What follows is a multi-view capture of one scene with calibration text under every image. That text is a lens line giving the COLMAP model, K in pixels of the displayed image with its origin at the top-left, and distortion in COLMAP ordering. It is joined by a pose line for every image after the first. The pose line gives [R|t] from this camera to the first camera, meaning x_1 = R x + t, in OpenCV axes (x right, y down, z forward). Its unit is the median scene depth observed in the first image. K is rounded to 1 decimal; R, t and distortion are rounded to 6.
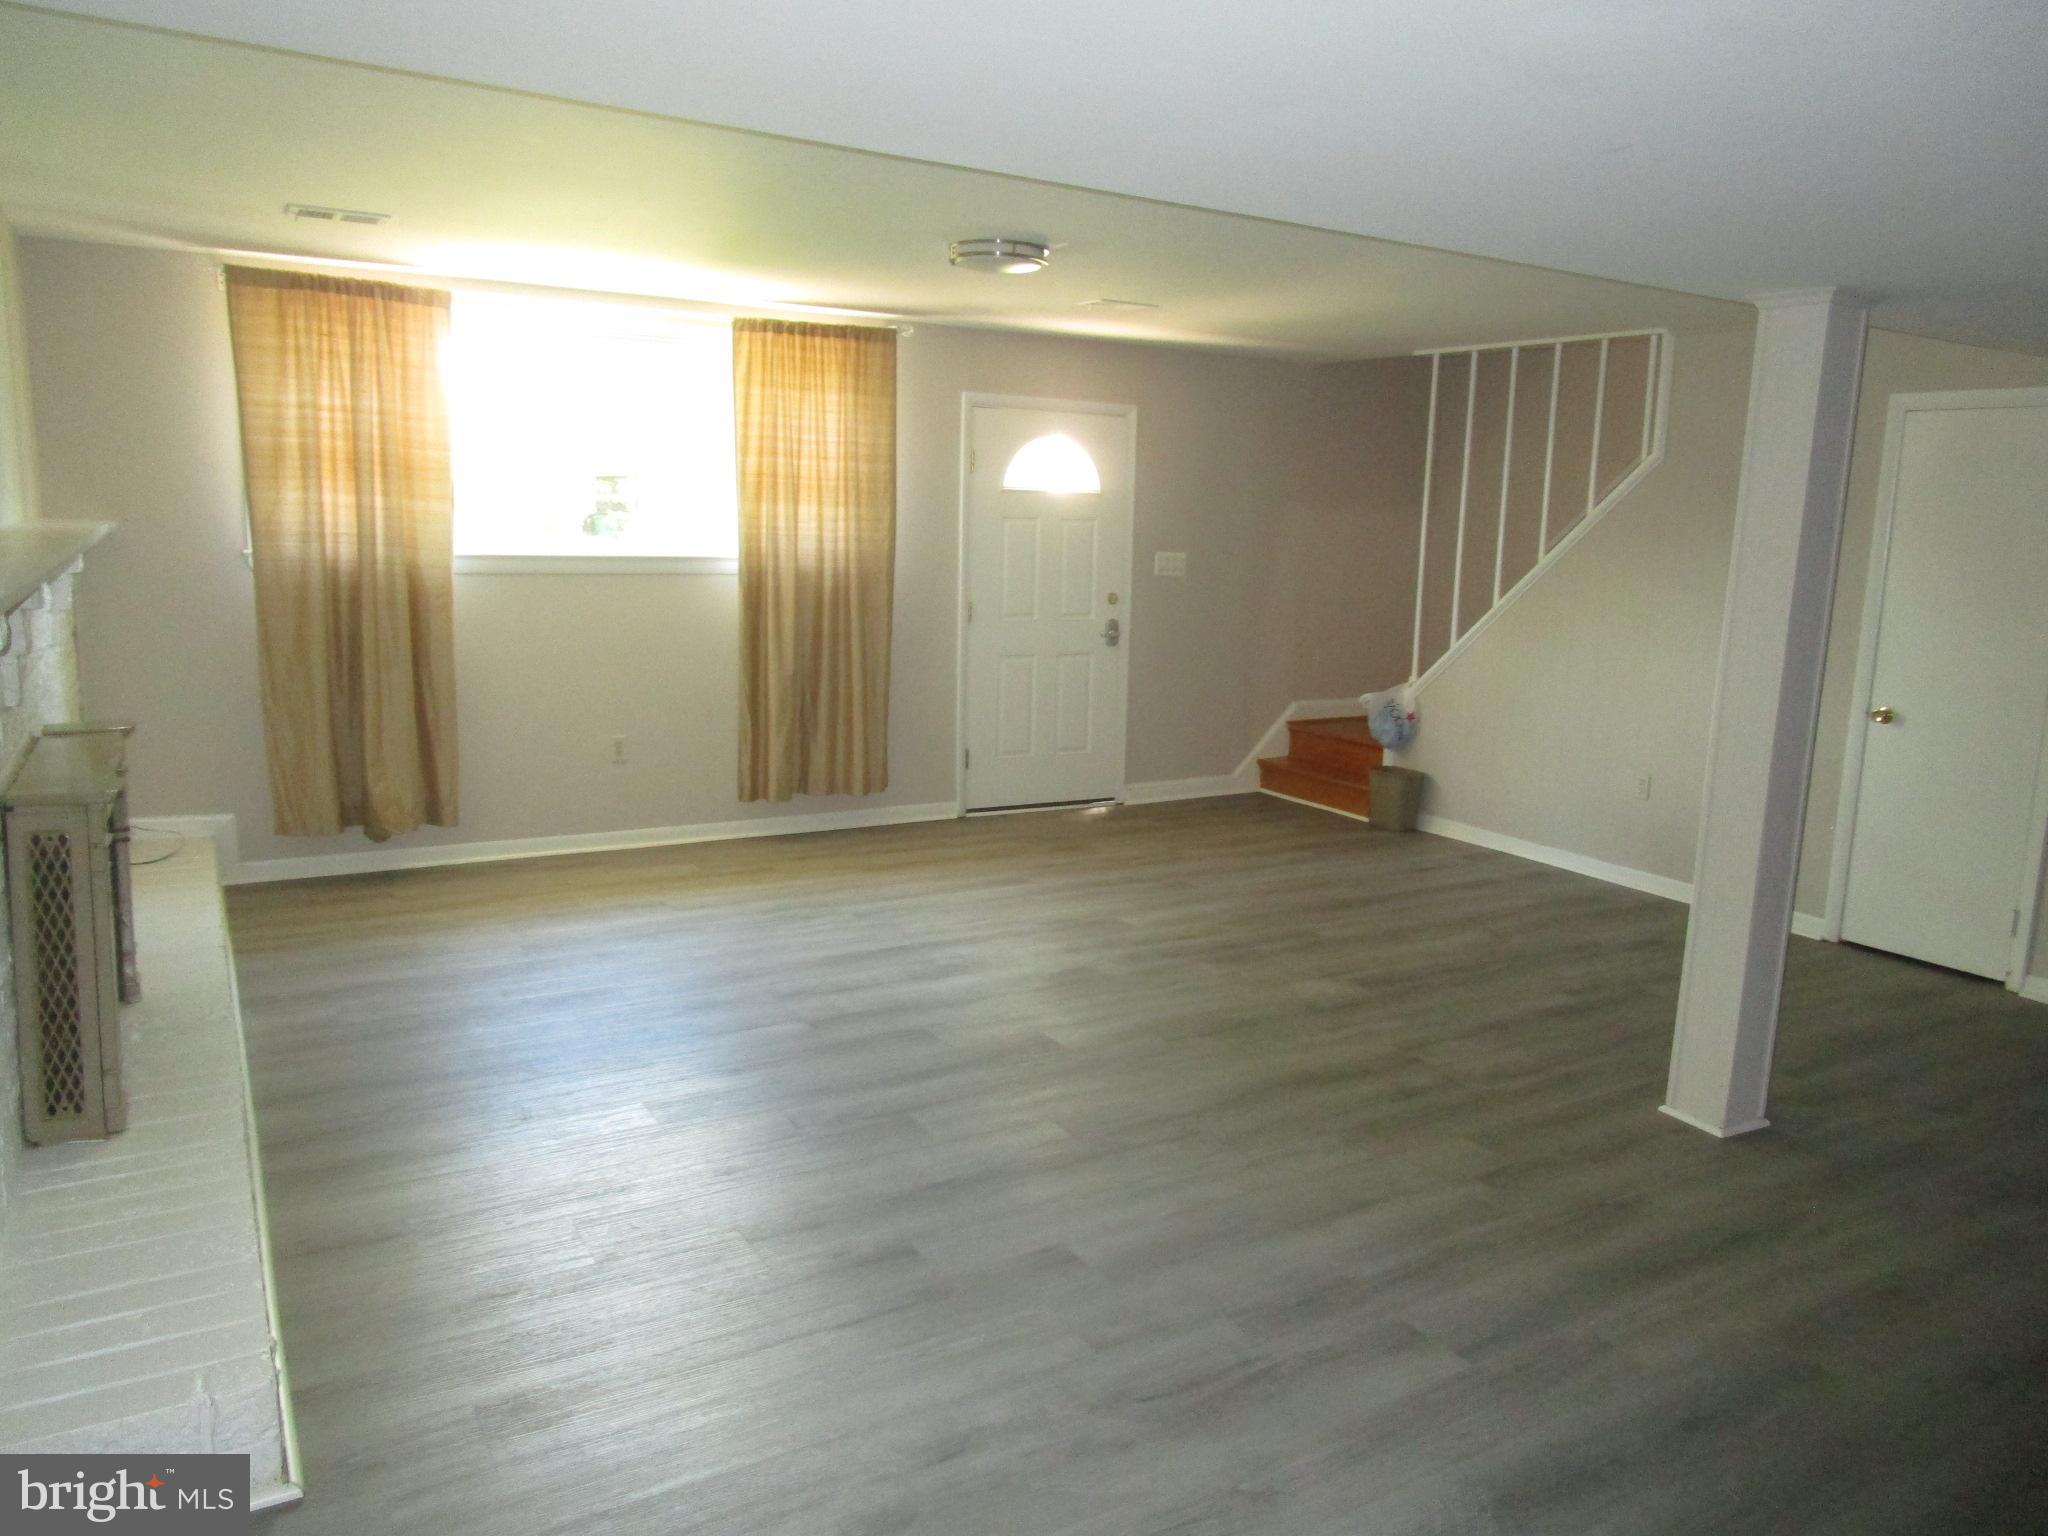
lens RADIAL K [[1450.4, 0, 1029.7], [0, 1450.4, 767.7], [0, 0, 1]] dist [-0.042636, 0.026196]
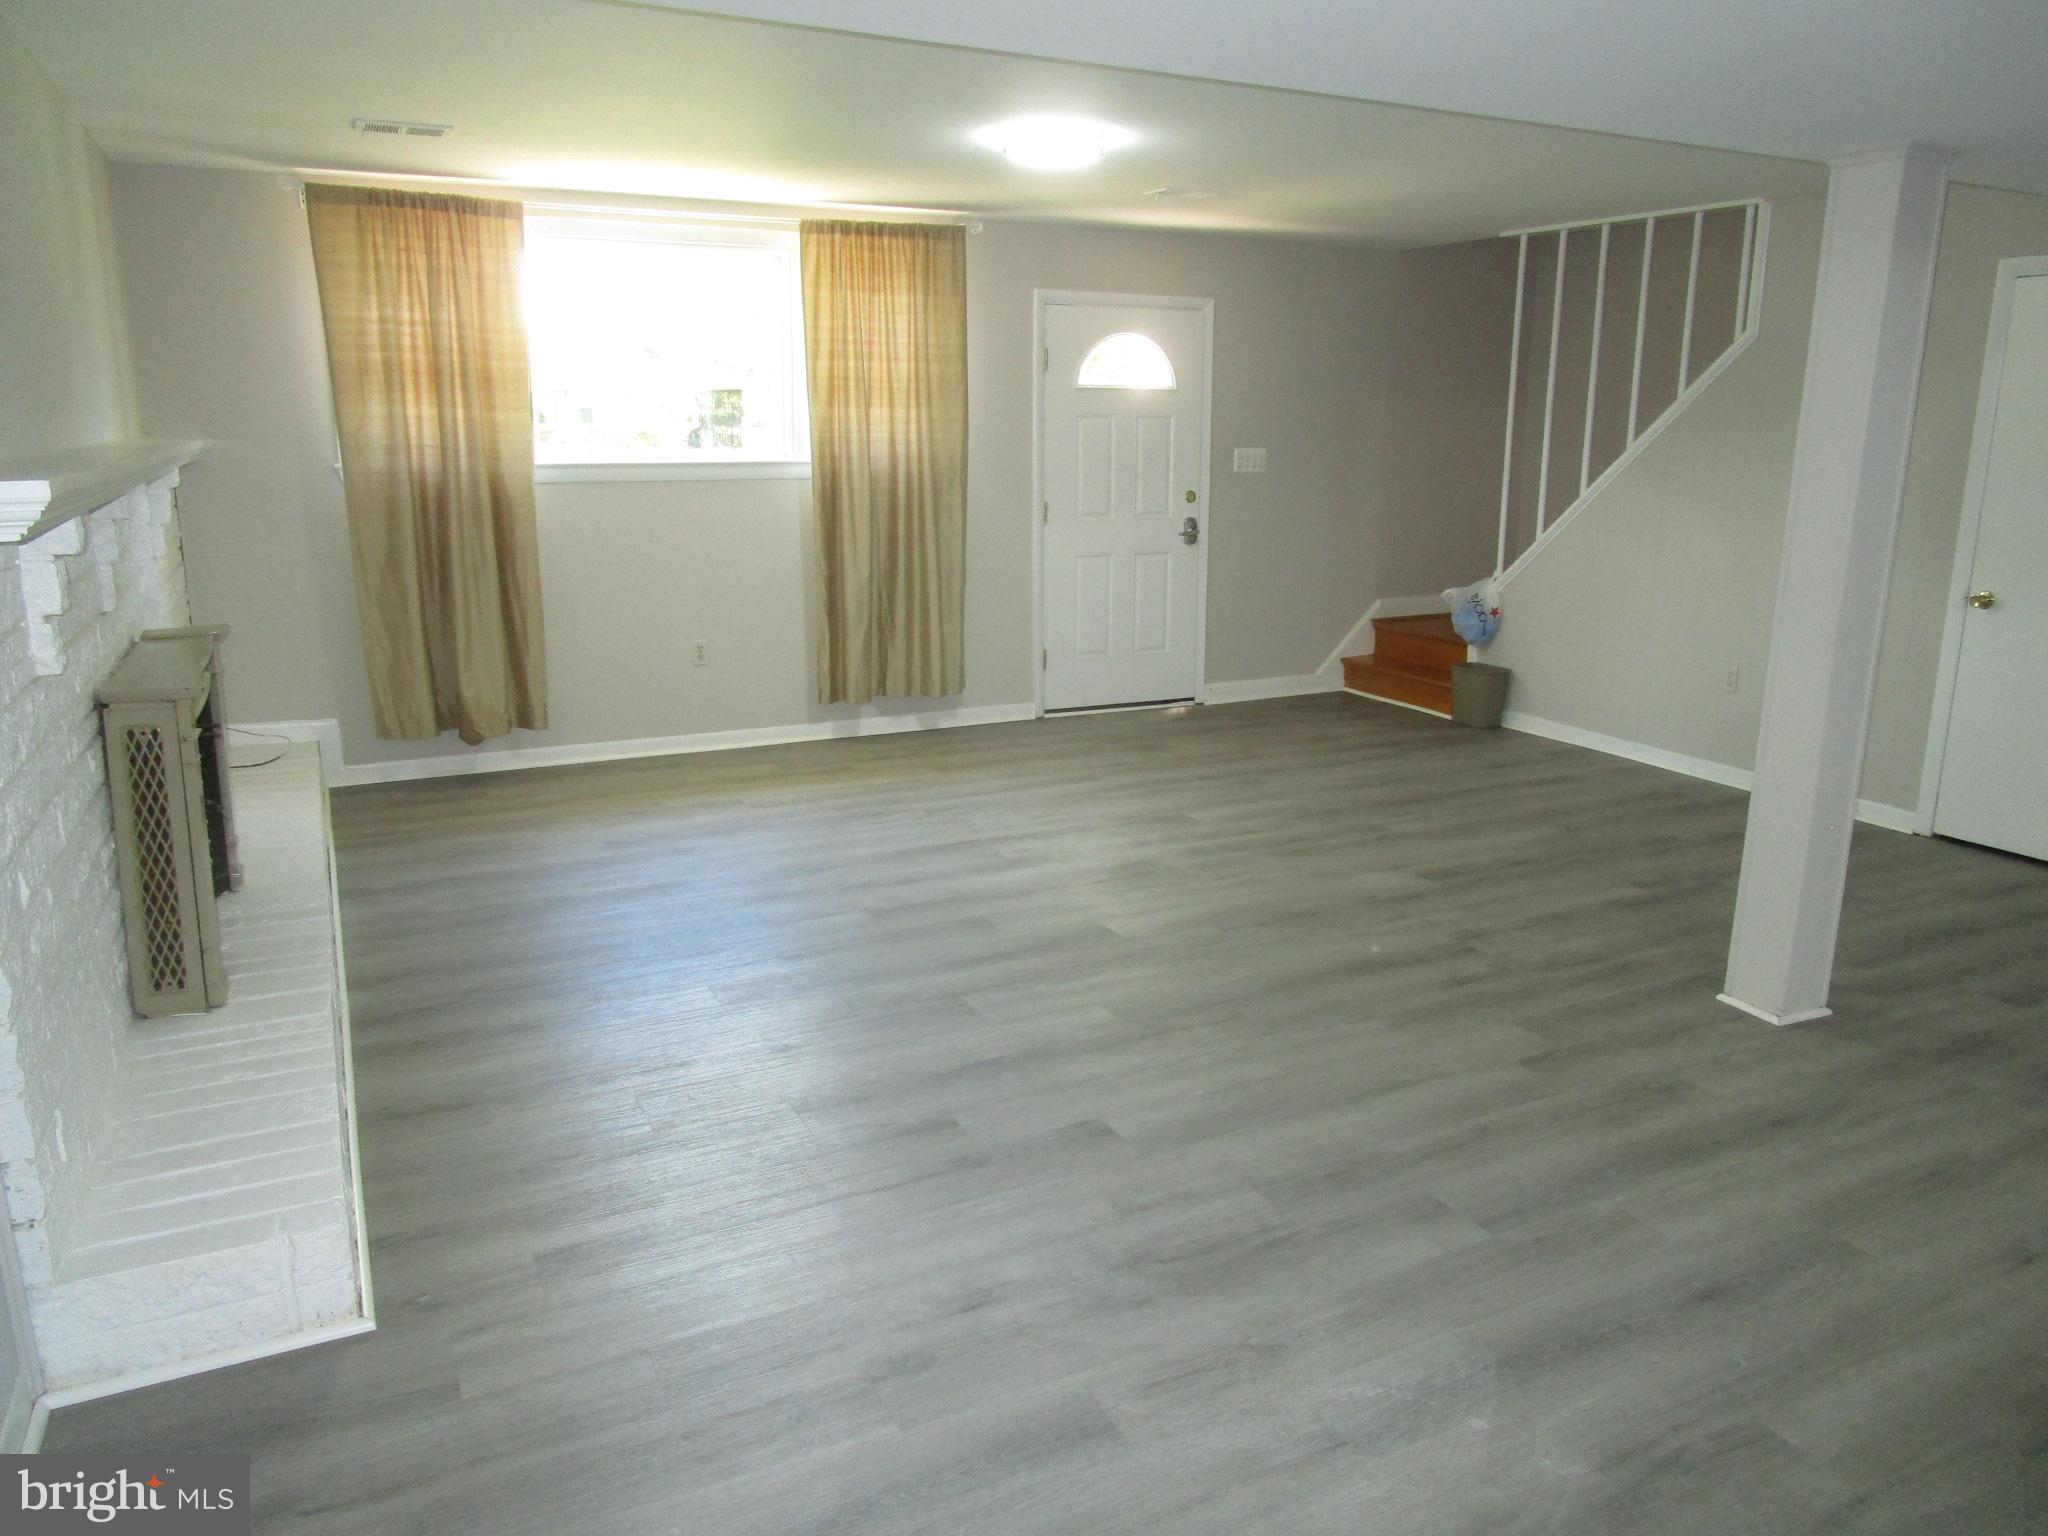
lens RADIAL K [[1450.4, 0, 1029.7], [0, 1450.4, 767.7], [0, 0, 1]] dist [-0.042636, 0.026196]
pose [[0.997097, -0.006601, -0.075853, 0.030713], [0.011266, 0.998060, 0.061232, 0.009595], [0.075301, -0.061908, 0.995237, -0.008767]]
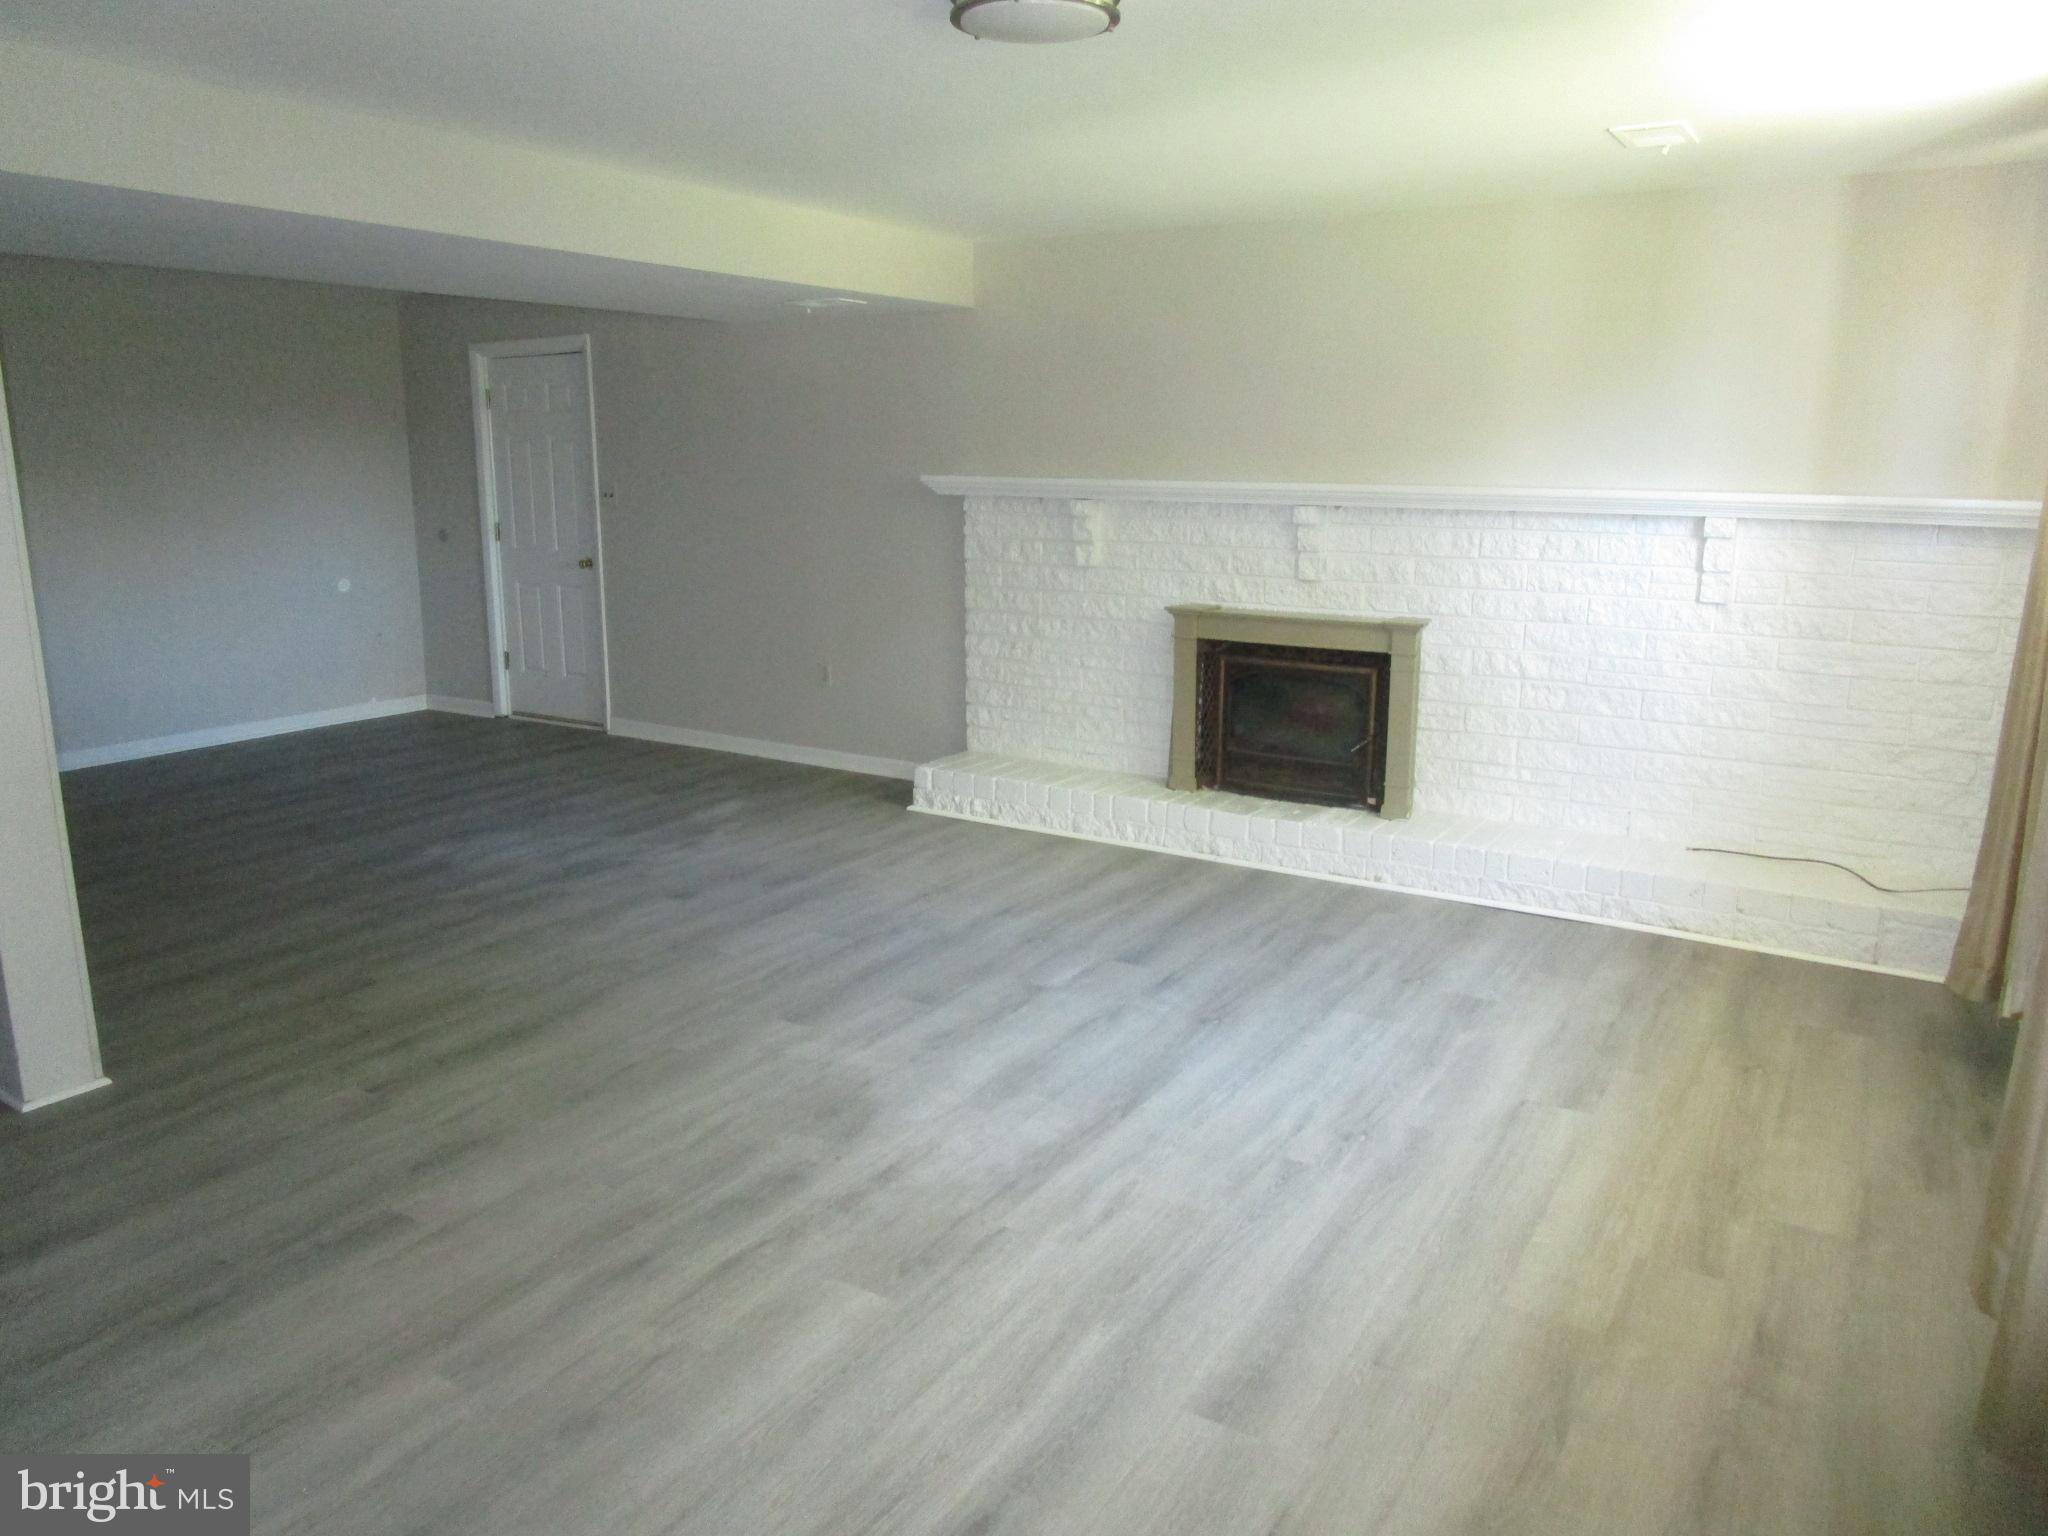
lens RADIAL K [[1450.4, 0, 1029.7], [0, 1450.4, 767.7], [0, 0, 1]] dist [-0.042636, 0.026196]
pose [[-0.887484, 0.064013, -0.456371, 0.235562], [-0.111705, 0.930891, 0.347800, -0.241052], [0.447095, 0.359645, -0.819000, 1.413119]]
